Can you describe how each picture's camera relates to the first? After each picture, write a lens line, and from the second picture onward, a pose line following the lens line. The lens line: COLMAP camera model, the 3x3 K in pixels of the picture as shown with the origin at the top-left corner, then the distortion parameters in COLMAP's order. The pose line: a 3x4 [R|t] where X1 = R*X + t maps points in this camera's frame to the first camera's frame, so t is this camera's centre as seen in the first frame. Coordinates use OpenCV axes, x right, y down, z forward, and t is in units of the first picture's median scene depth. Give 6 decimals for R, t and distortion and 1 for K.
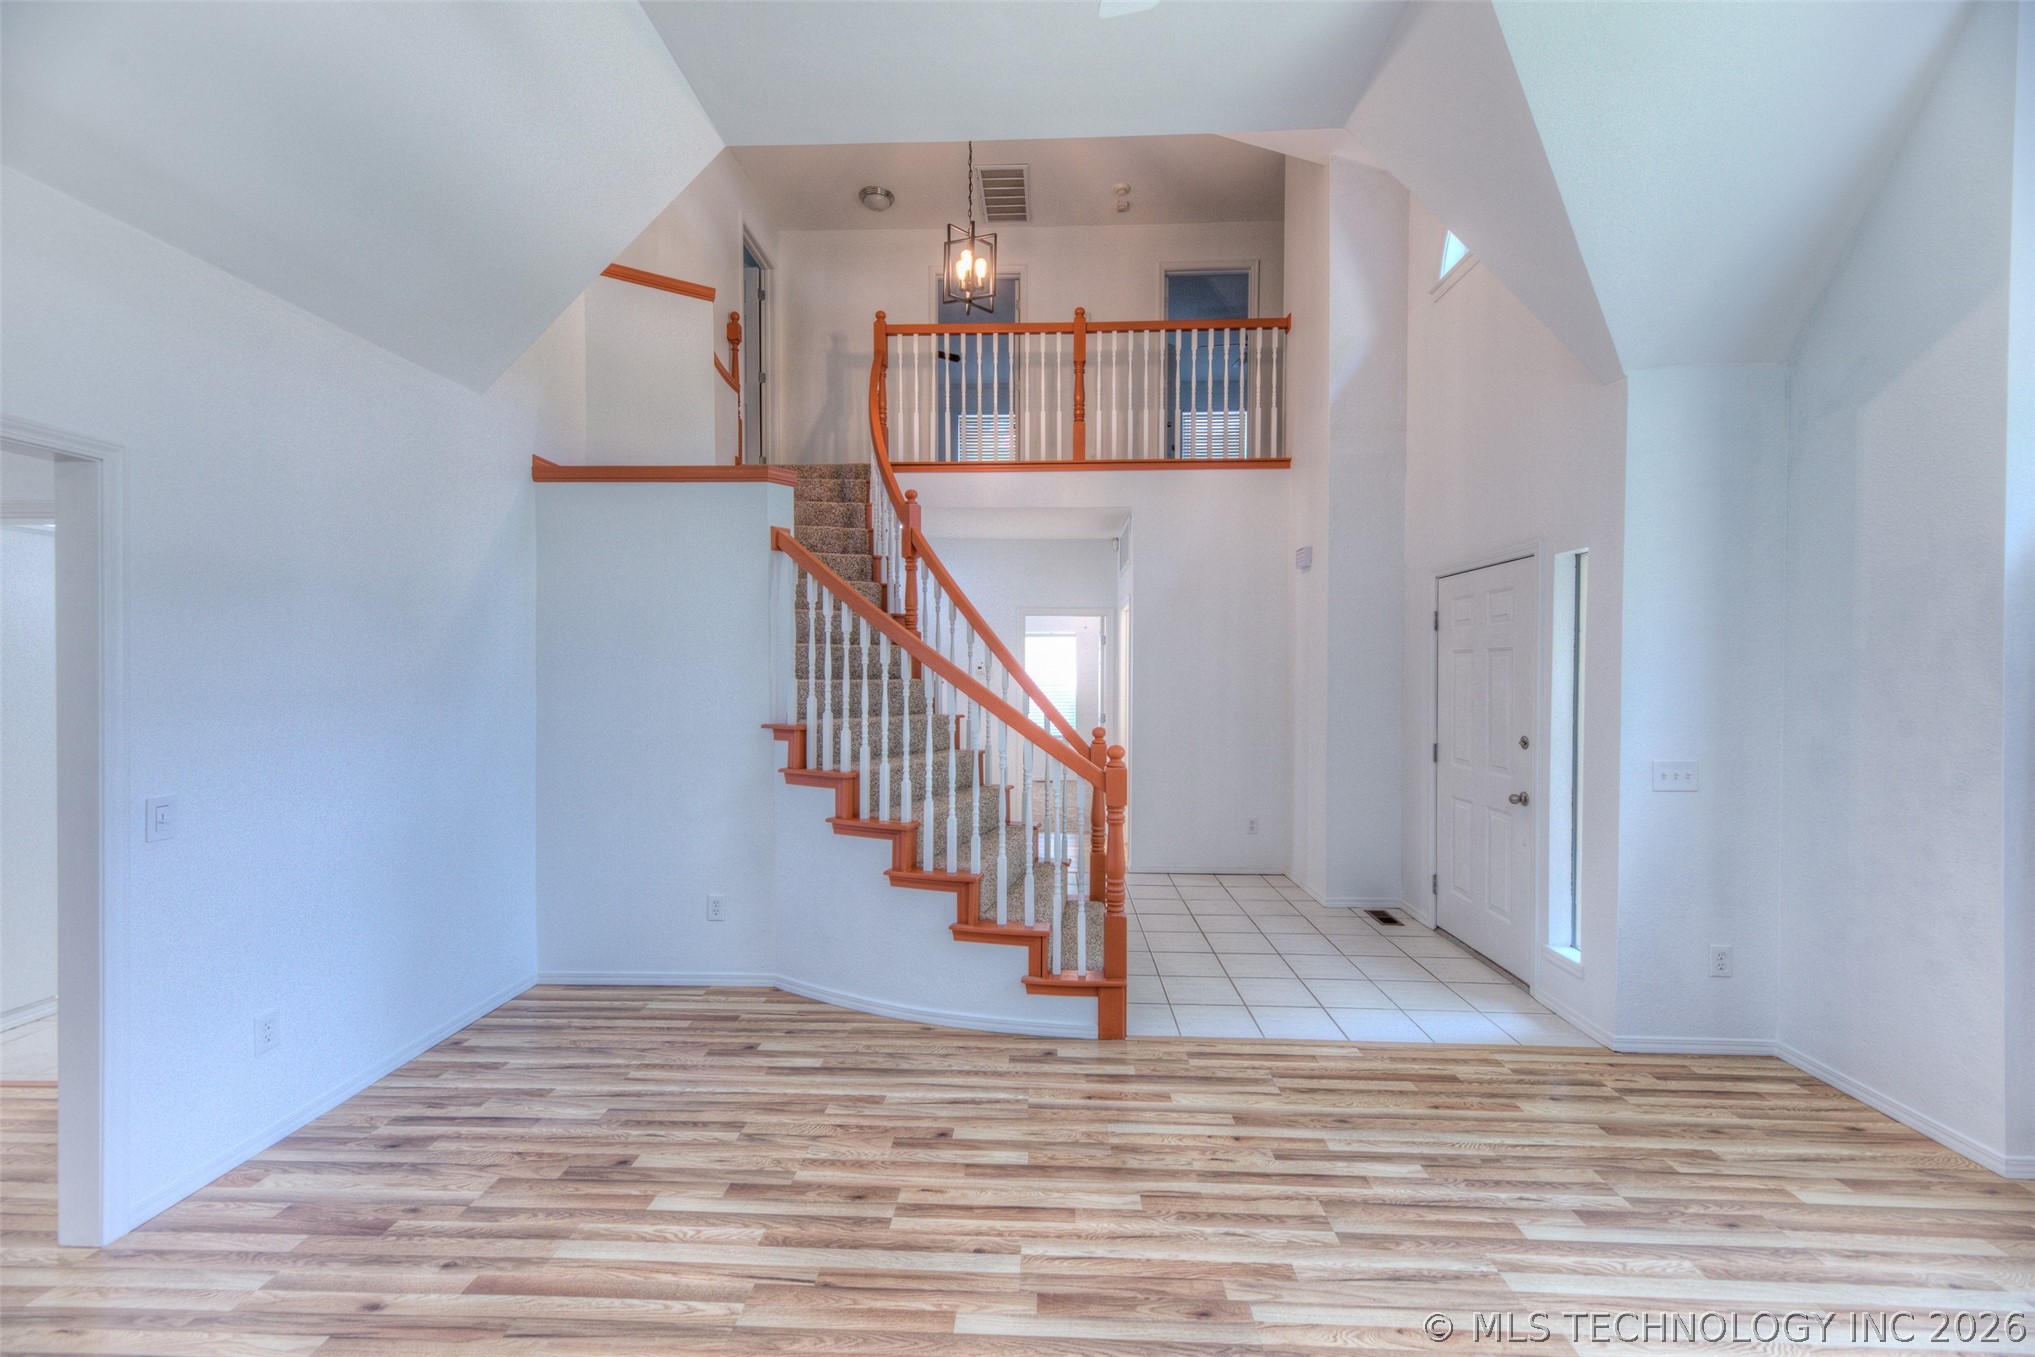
lens RADIAL K [[806.5, 0, 1012.8], [0, 806.5, 677.2], [0, 0, 1]] dist [0.012355, -0.002580]
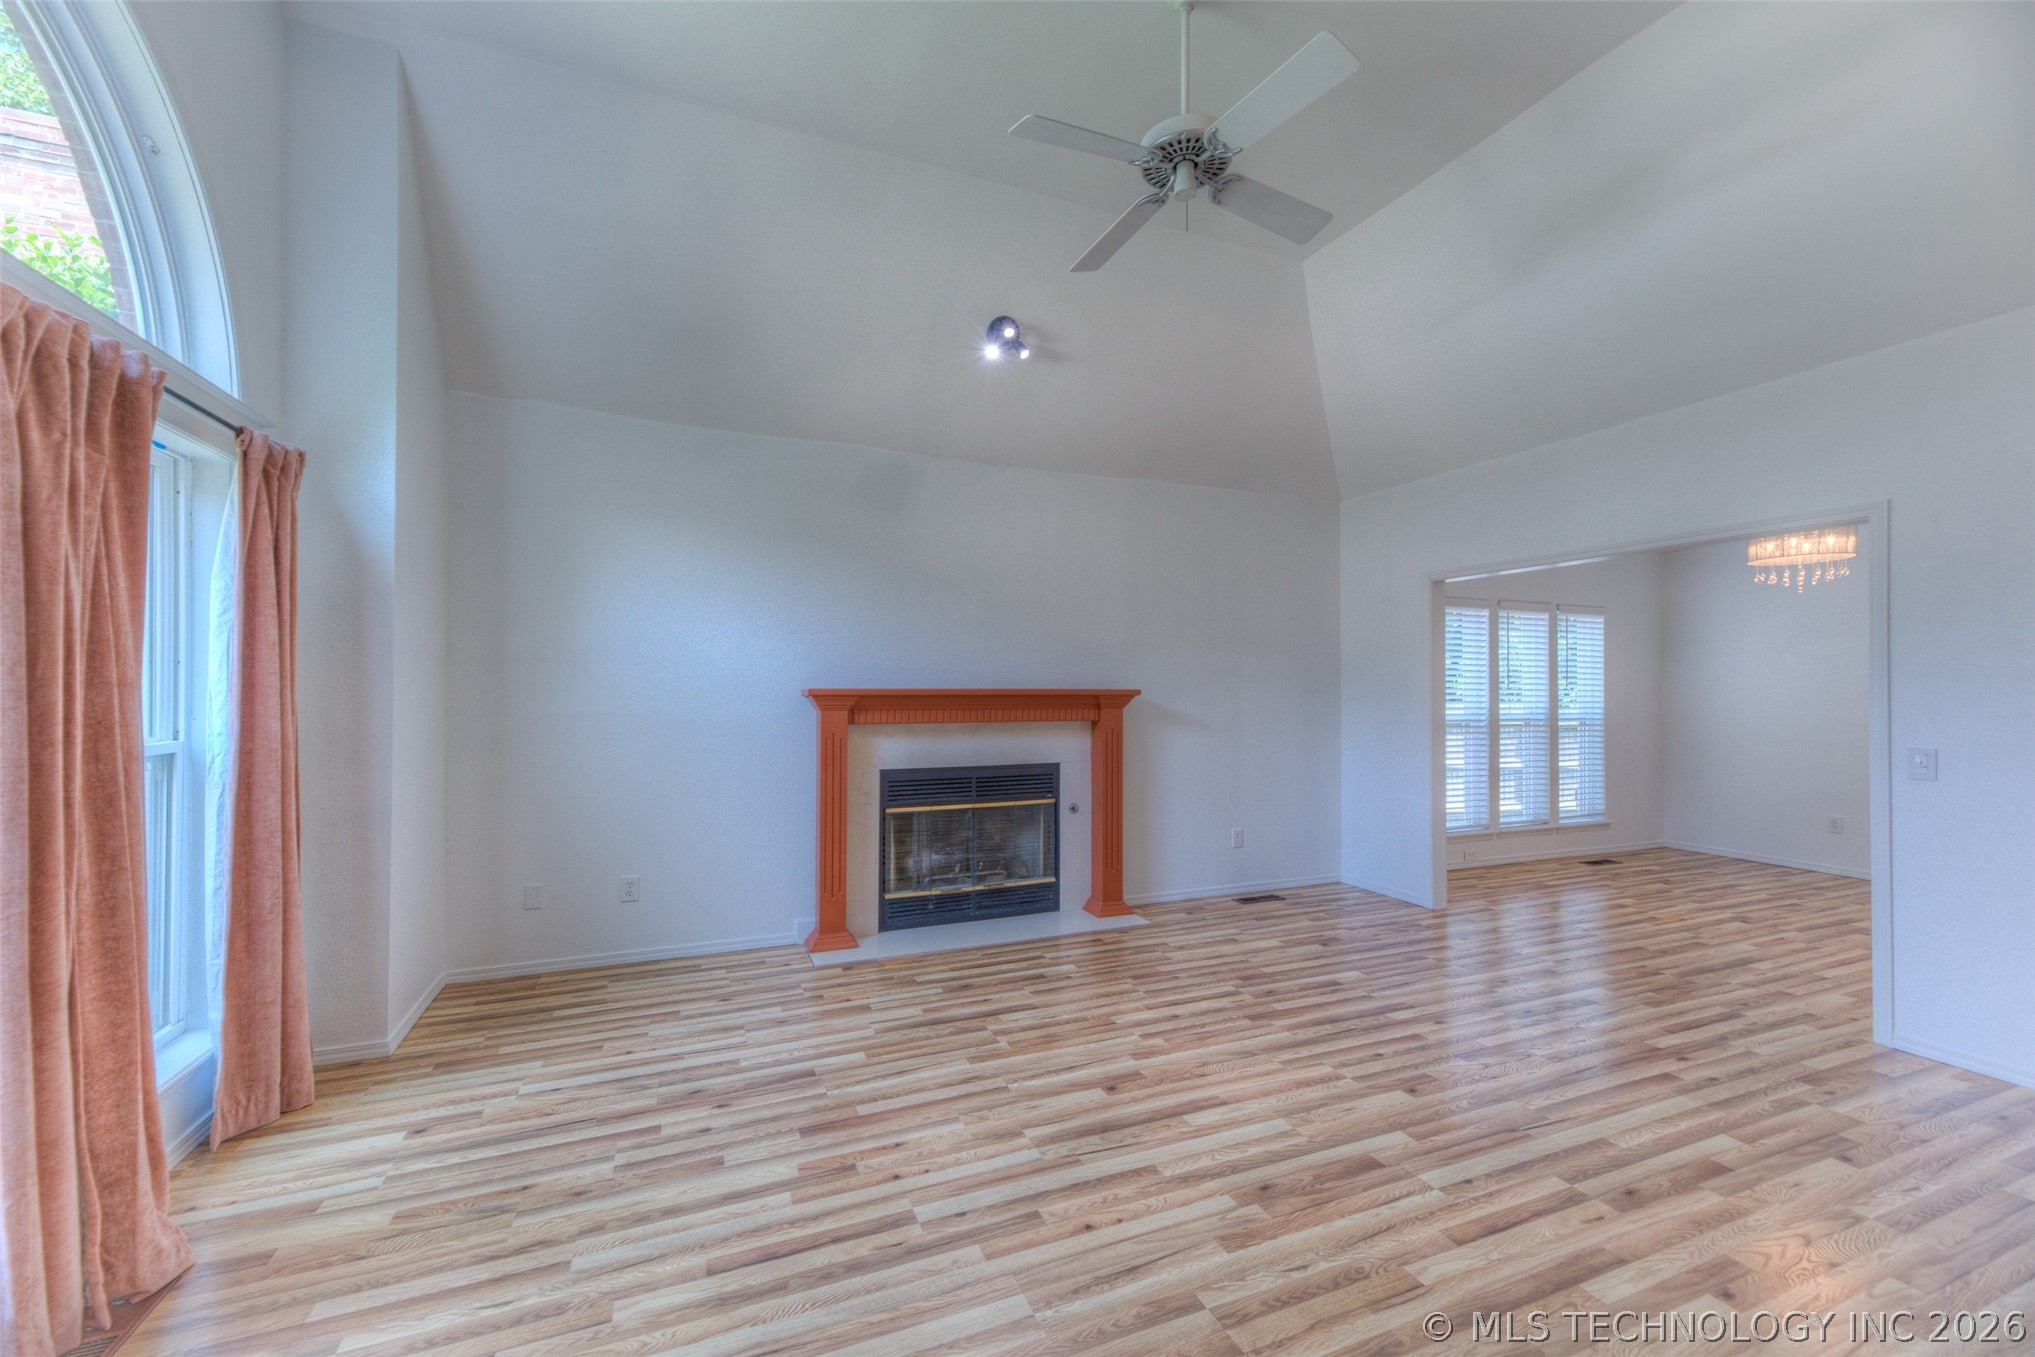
lens RADIAL K [[806.5, 0, 1004.7], [0, 806.5, 685.7], [0, 0, 1]] dist [0.012355, -0.002580]
pose [[-0.912201, -0.007846, -0.409667, 0.601595], [-0.008259, 0.999966, -0.000760, 0.038616], [0.409659, 0.002691, -0.912235, 1.083912]]
